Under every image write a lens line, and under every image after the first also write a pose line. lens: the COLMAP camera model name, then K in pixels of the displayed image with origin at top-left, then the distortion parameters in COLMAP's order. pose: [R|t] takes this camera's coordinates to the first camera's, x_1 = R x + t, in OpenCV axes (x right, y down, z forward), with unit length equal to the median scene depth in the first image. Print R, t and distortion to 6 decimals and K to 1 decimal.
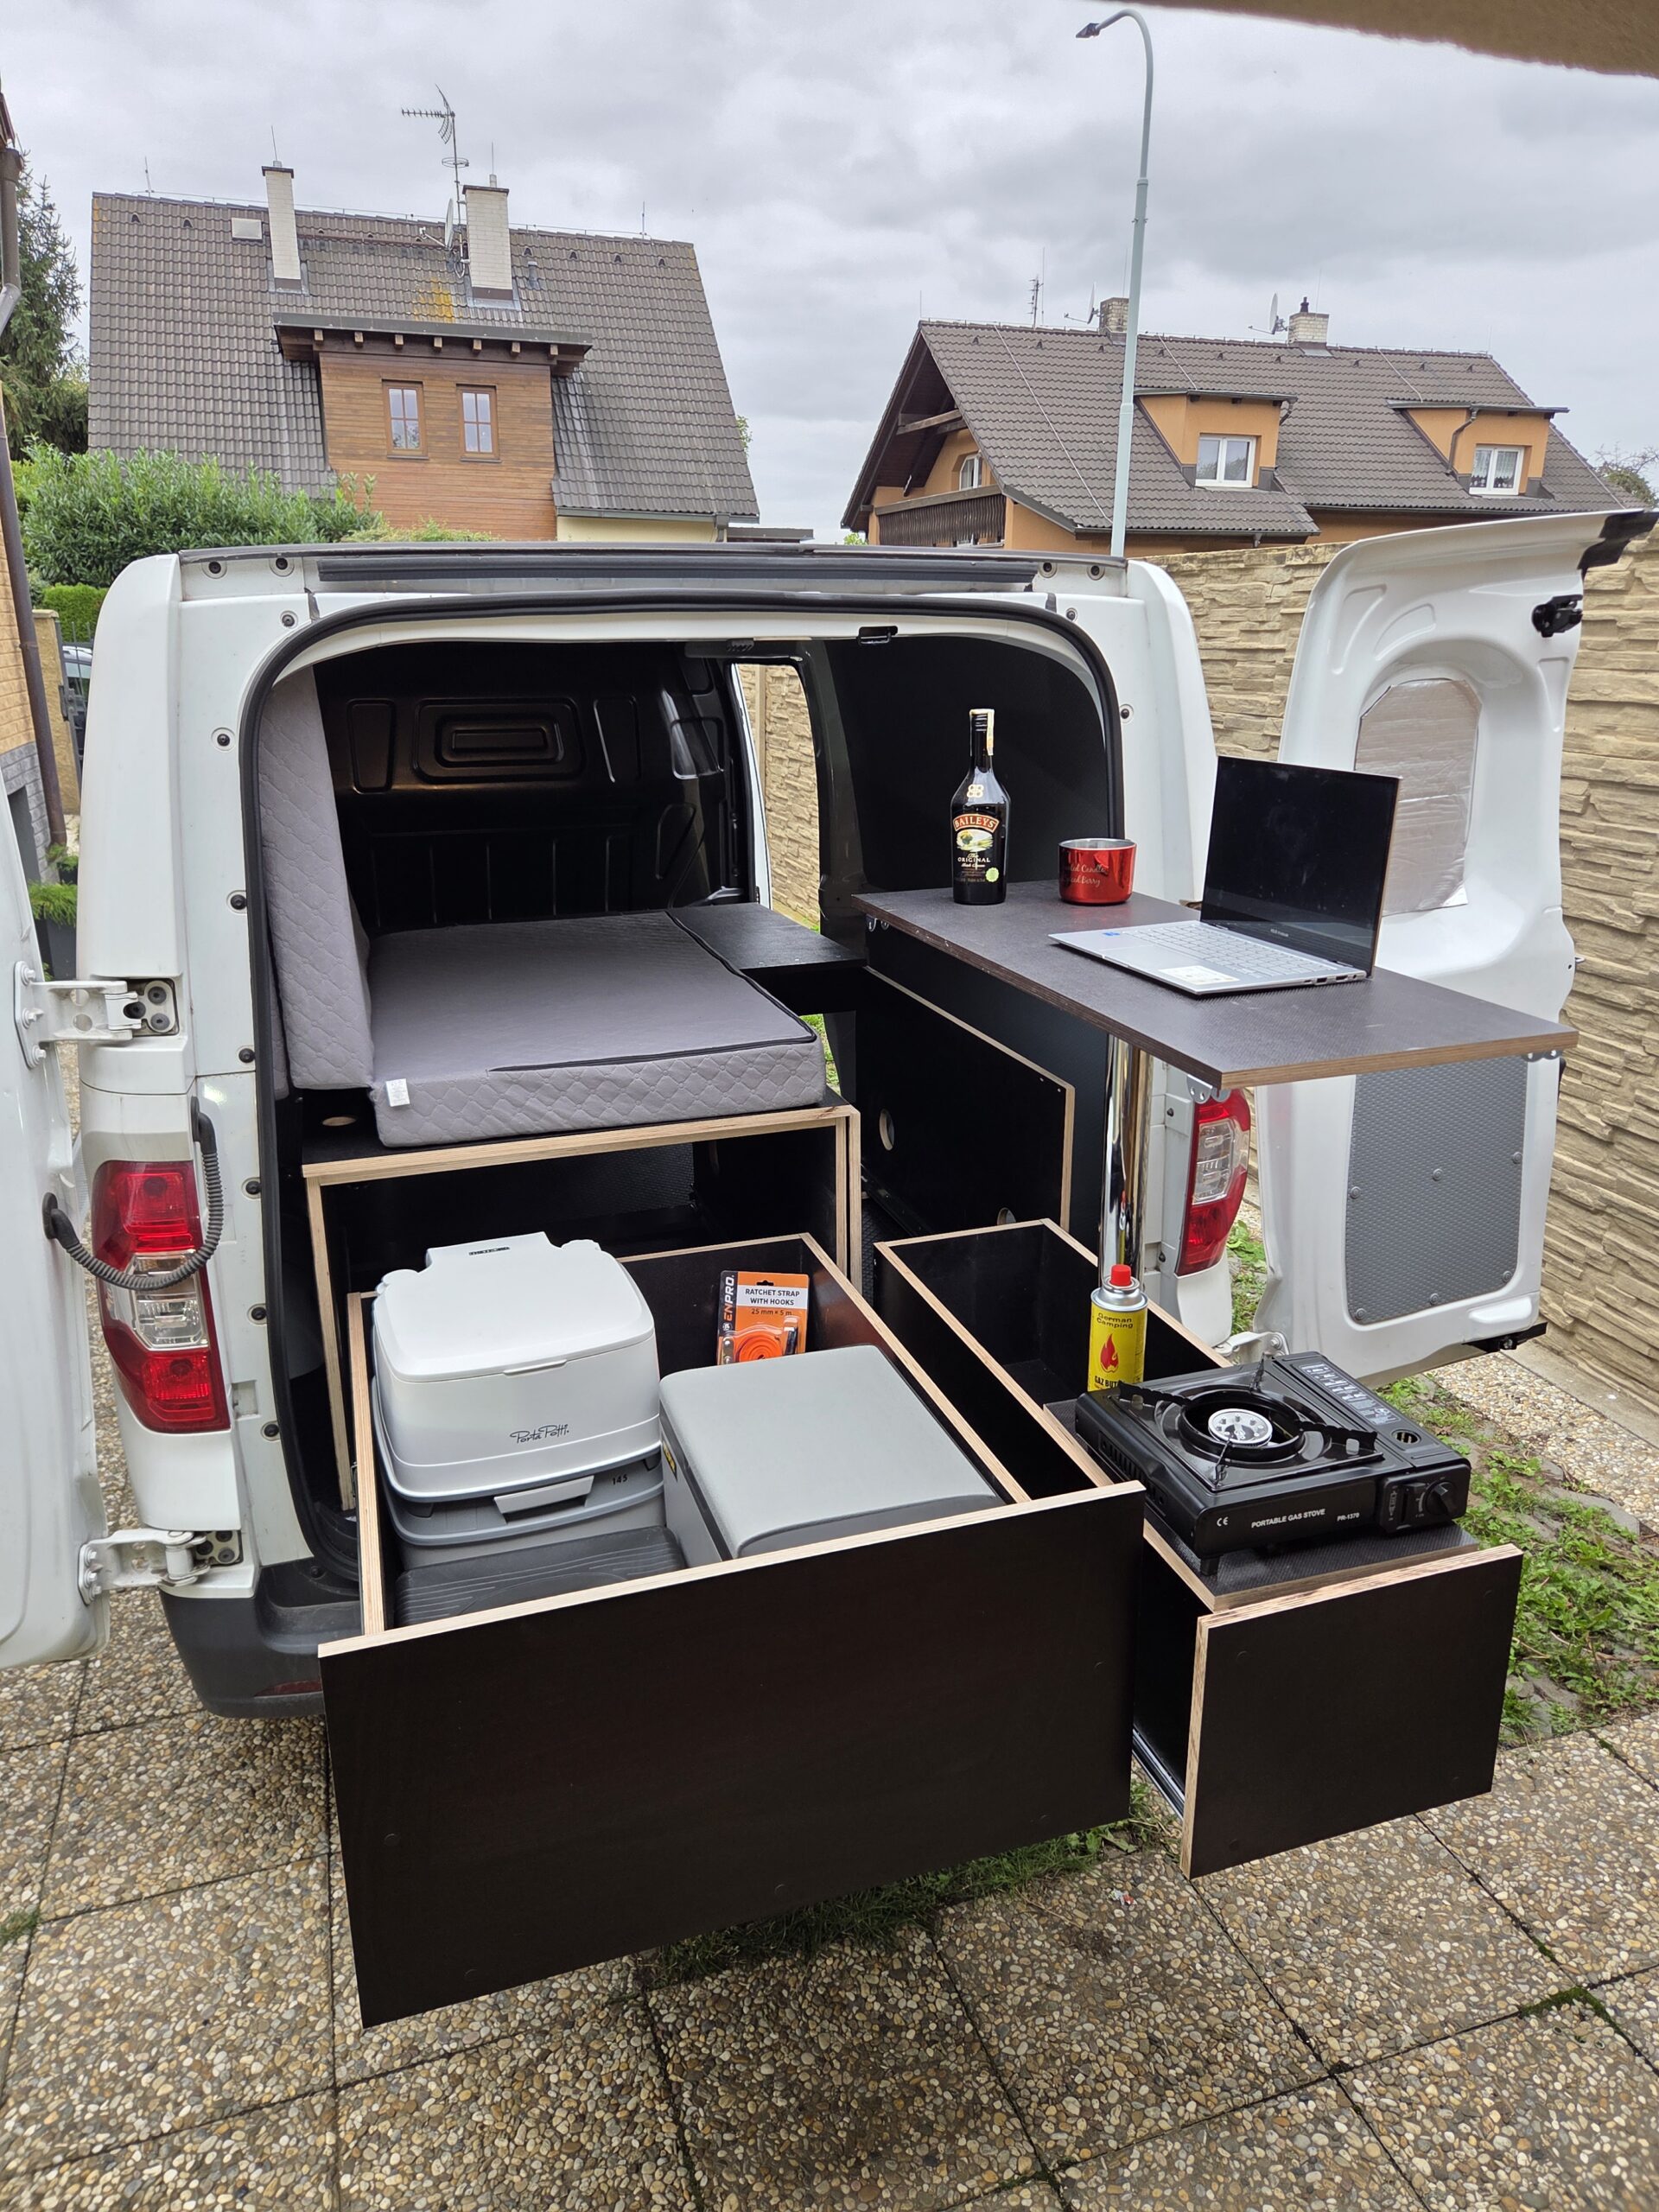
lens RADIAL K [[1497.9, 0, 823.1], [0, 1497.9, 1093.1], [0, 0, 1]] dist [0.062582, -0.050534]
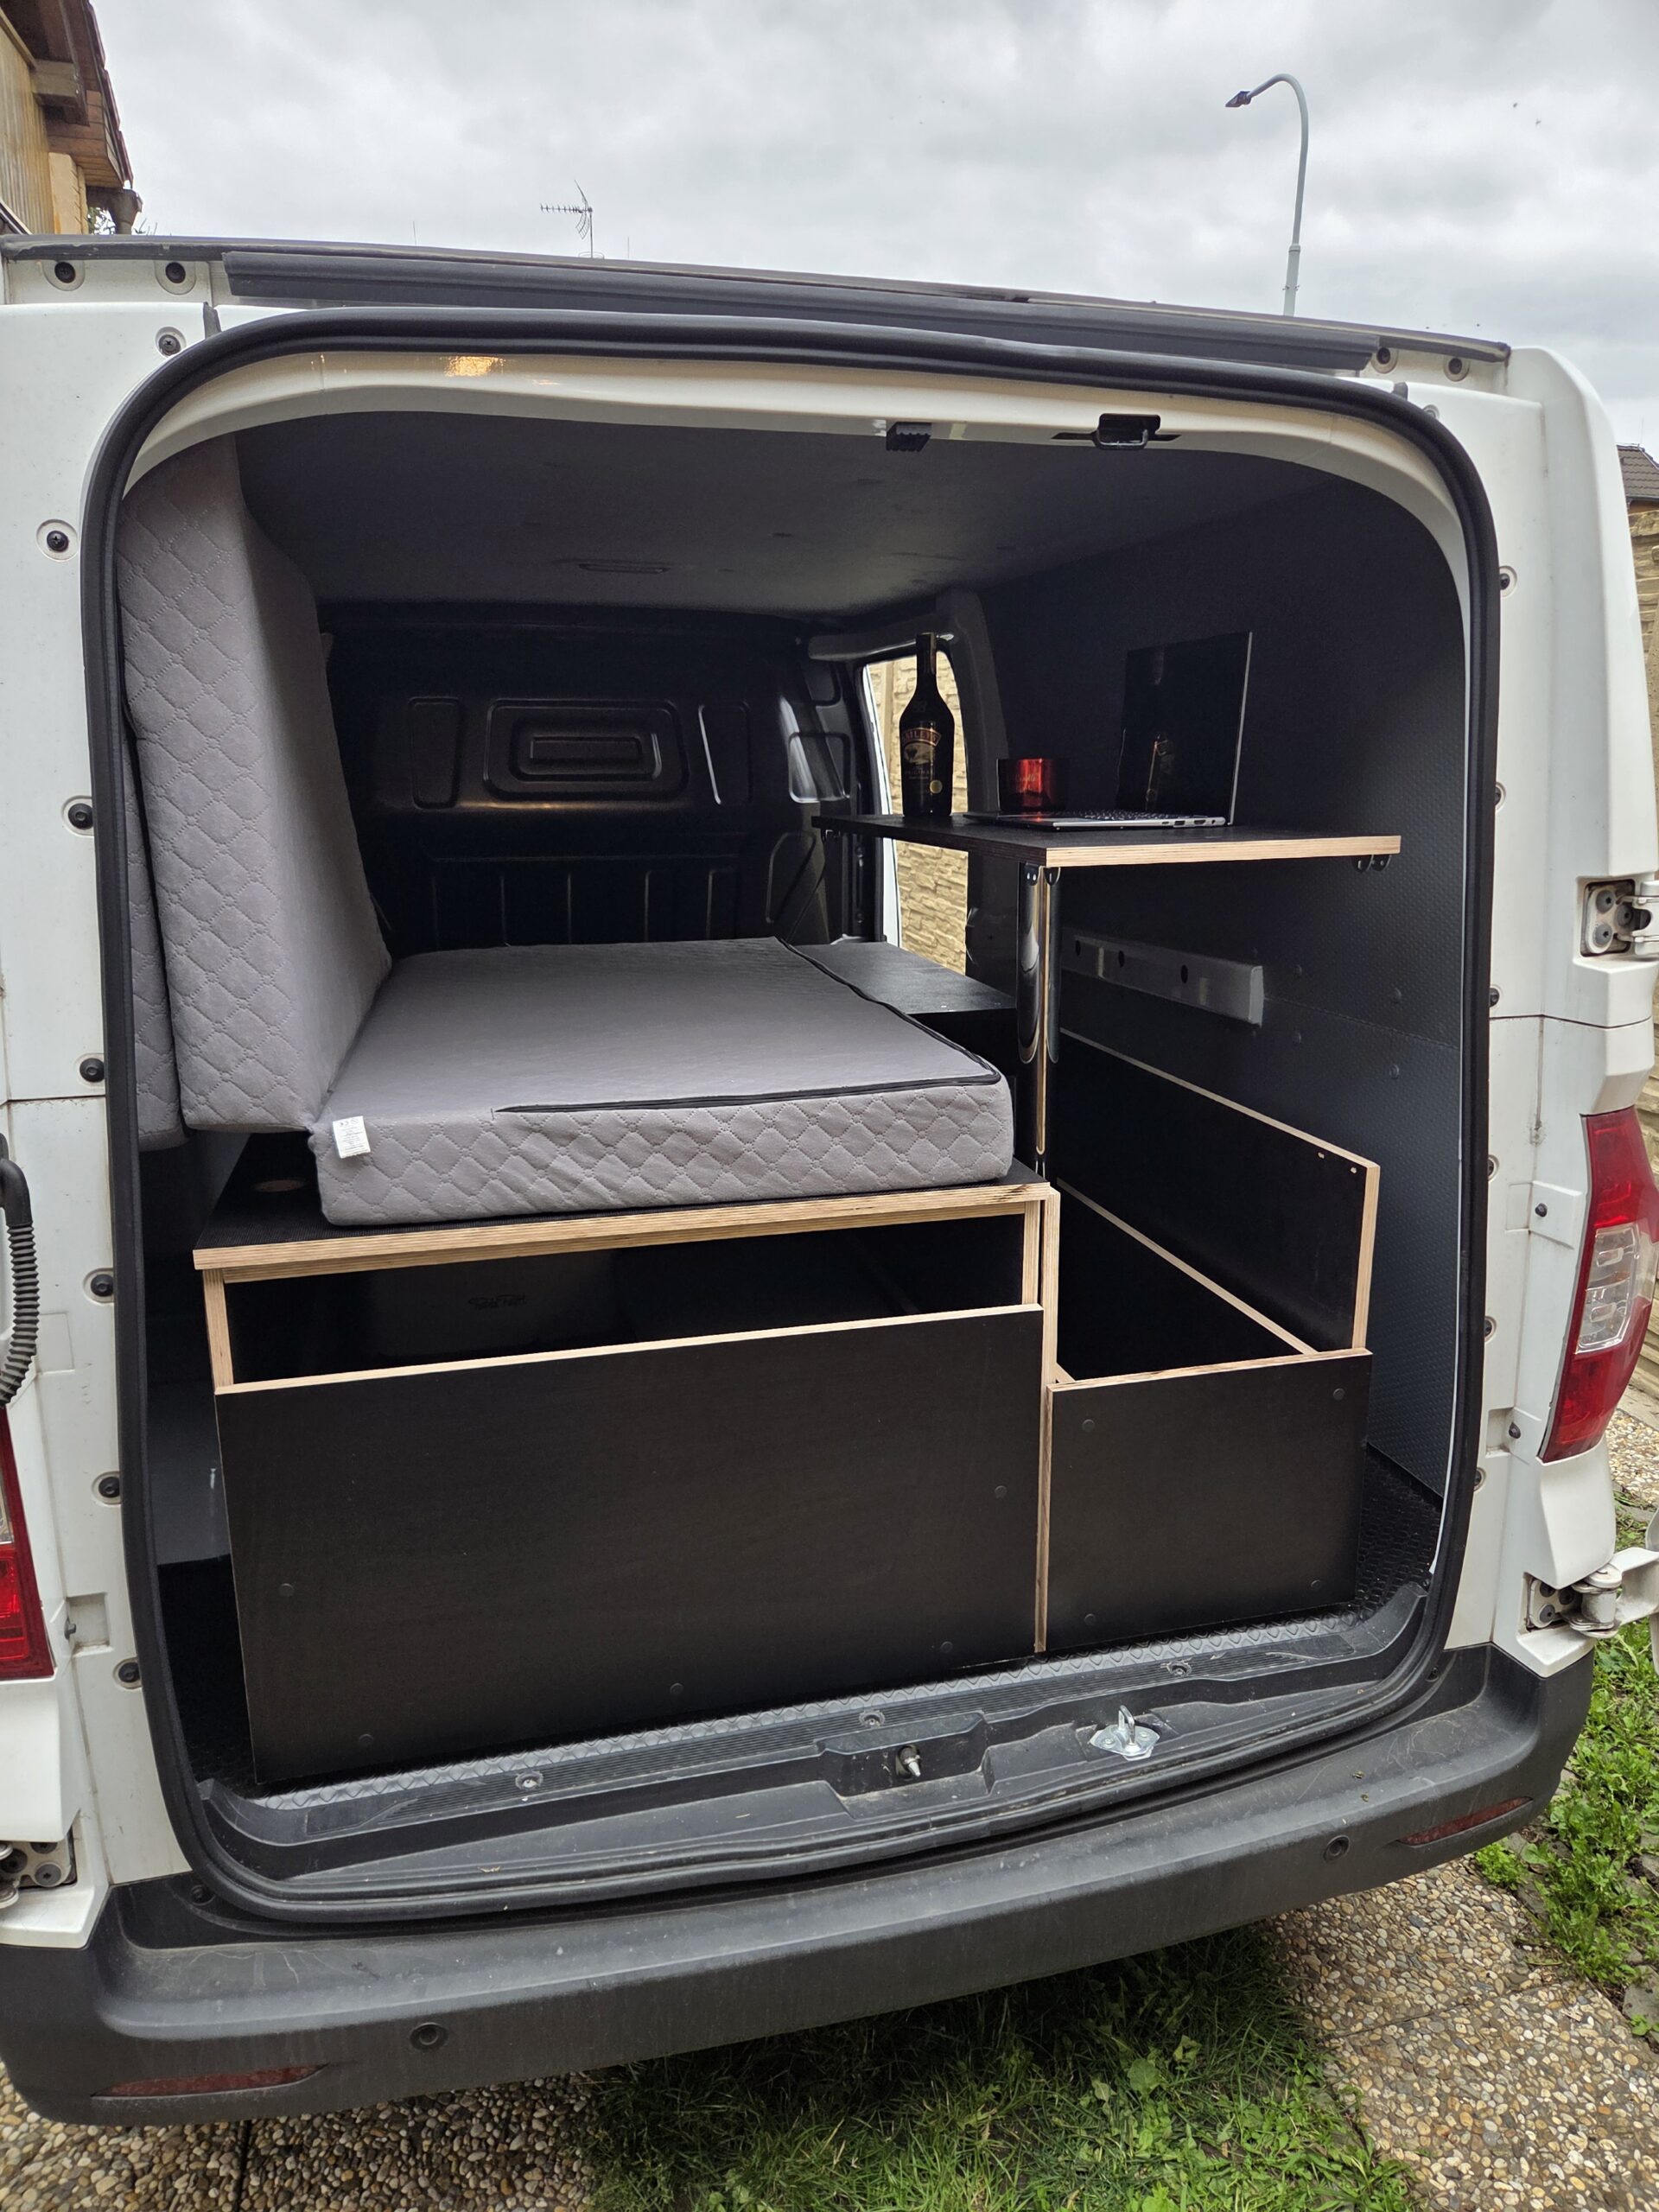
lens RADIAL K [[1497.9, 0, 837.3], [0, 1497.9, 1133.4], [0, 0, 1]] dist [0.062582, -0.050534]
pose [[0.997825, 0.025271, -0.060889, -0.037154], [-0.027574, 0.998925, -0.037274, 0.014041], [0.059882, 0.038872, 0.997448, 0.361393]]
